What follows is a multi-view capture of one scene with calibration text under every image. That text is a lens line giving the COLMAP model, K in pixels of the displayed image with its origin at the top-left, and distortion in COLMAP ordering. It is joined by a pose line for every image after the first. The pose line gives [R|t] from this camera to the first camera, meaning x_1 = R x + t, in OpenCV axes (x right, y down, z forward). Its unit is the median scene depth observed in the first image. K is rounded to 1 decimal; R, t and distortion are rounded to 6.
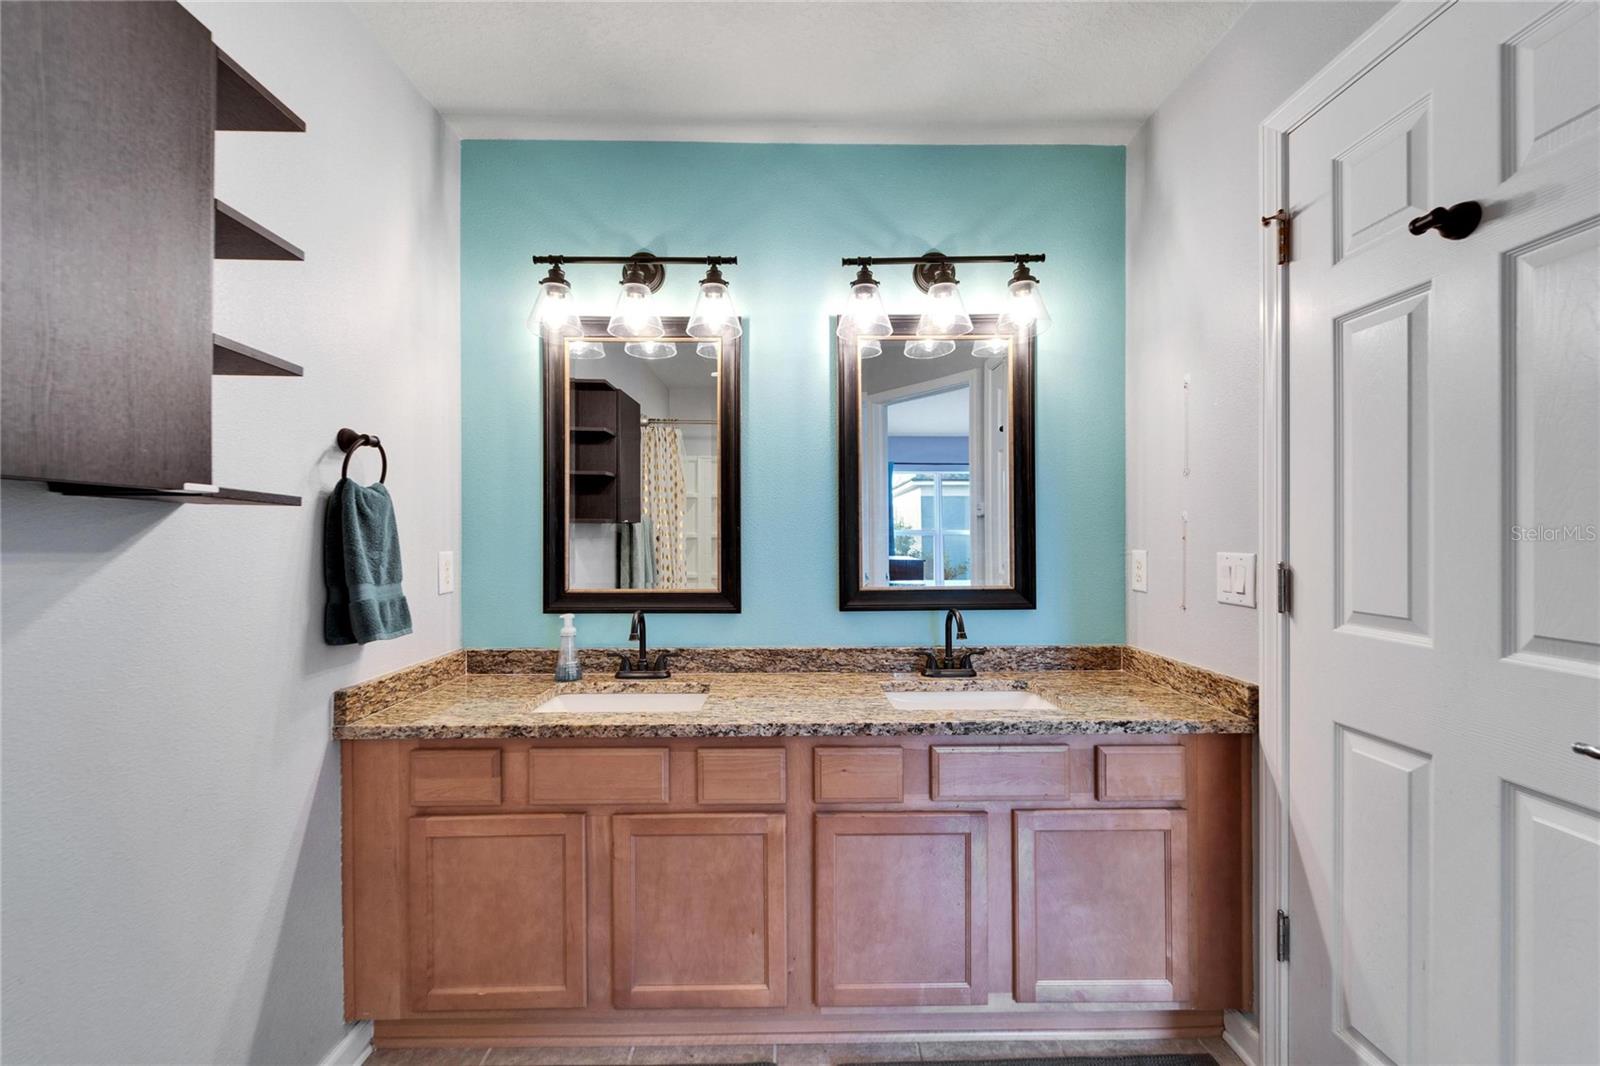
lens RADIAL K [[657.1, 0, 794.9], [0, 657.1, 535.7], [0, 0, 1]] dist [0.002253, -0.002818]
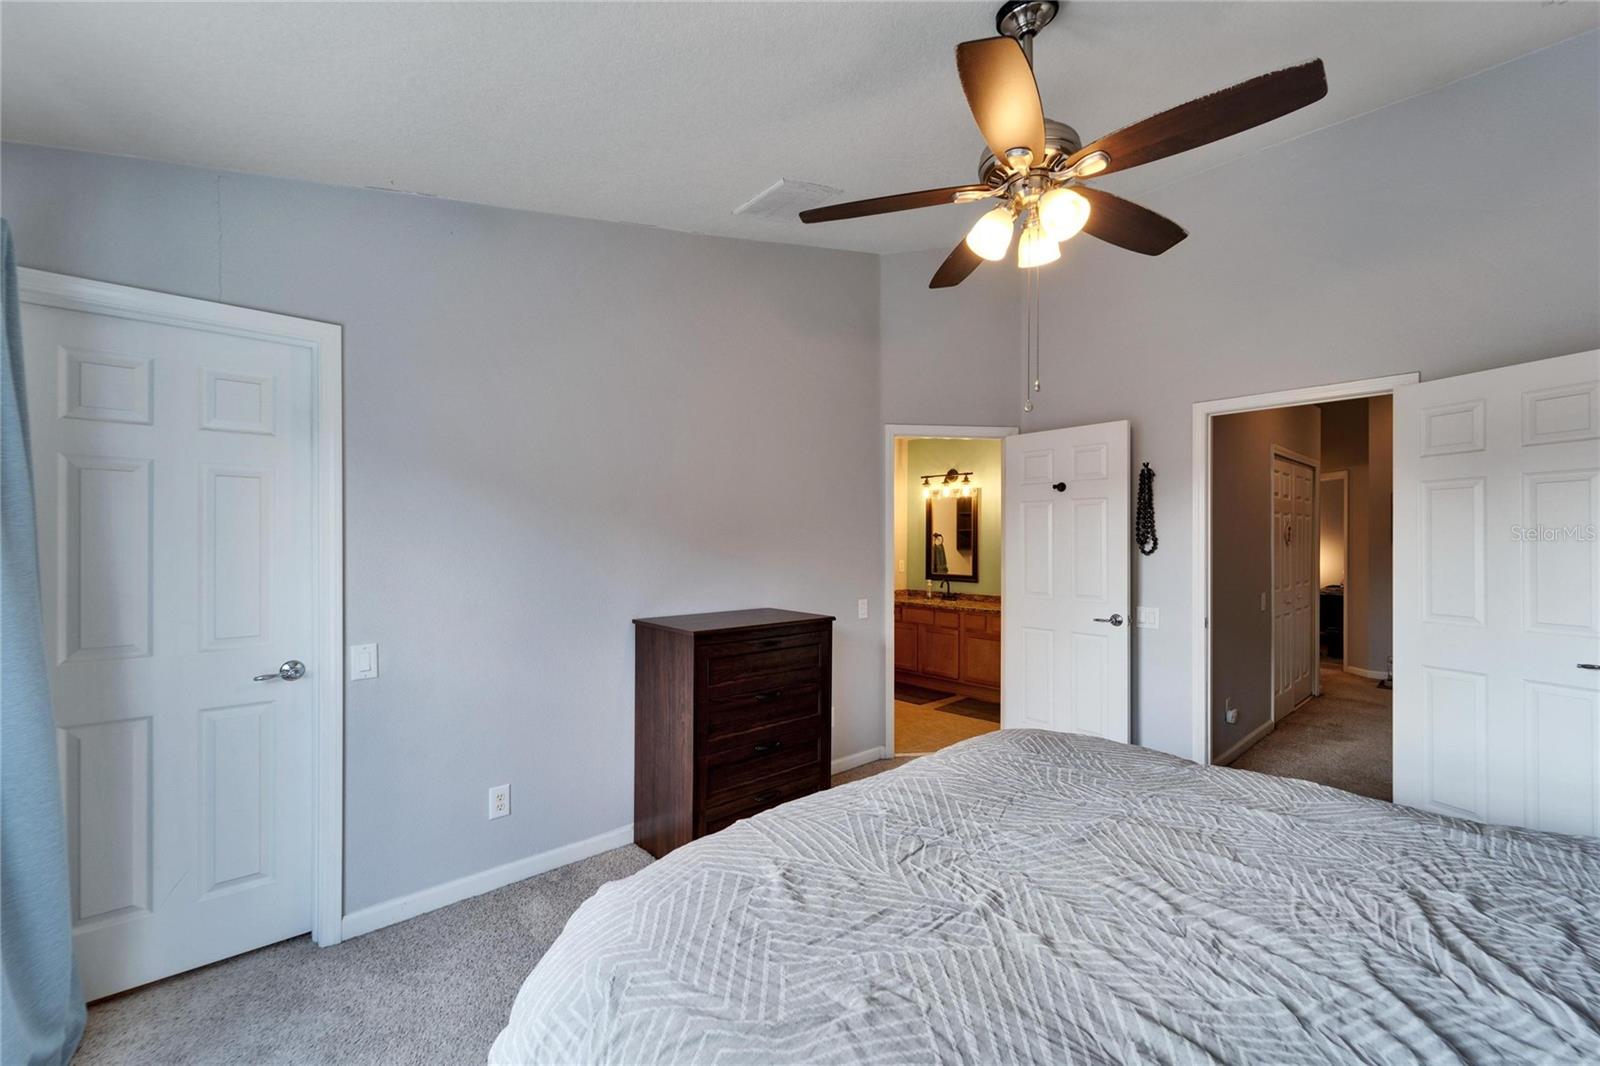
lens RADIAL K [[670.9, 0, 796.3], [0, 670.9, 521.6], [0, 0, 1]] dist [-0.000368, -0.000476]
pose [[0.667395, -0.010516, -0.744630, 1.809662], [-0.012075, 0.999616, -0.024940, -0.088058], [0.744606, 0.025637, 0.667011, -1.863303]]
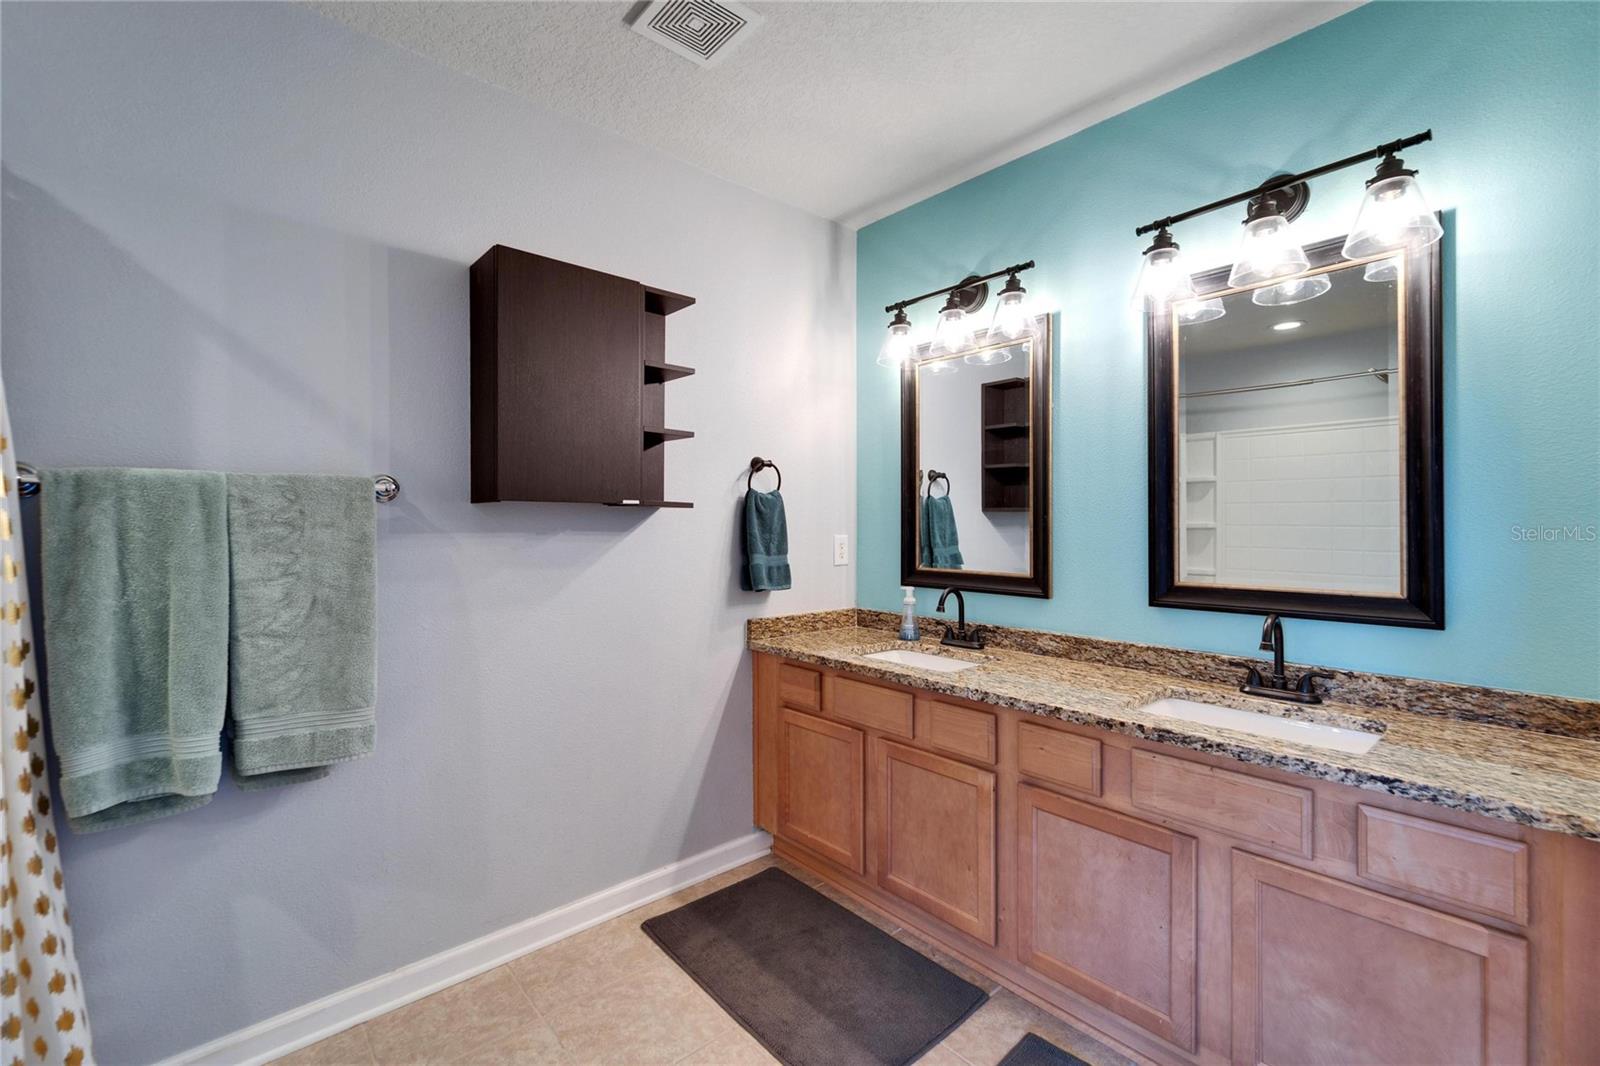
lens RADIAL K [[676.2, 0, 792.8], [0, 676.2, 528.0], [0, 0, 1]] dist [0.002457, -0.002839]
pose [[0.645786, 0.006392, -0.763492, 0.500414], [-0.001494, 0.999974, 0.007108, -0.001405], [0.763517, -0.003449, 0.645779, 0.001045]]
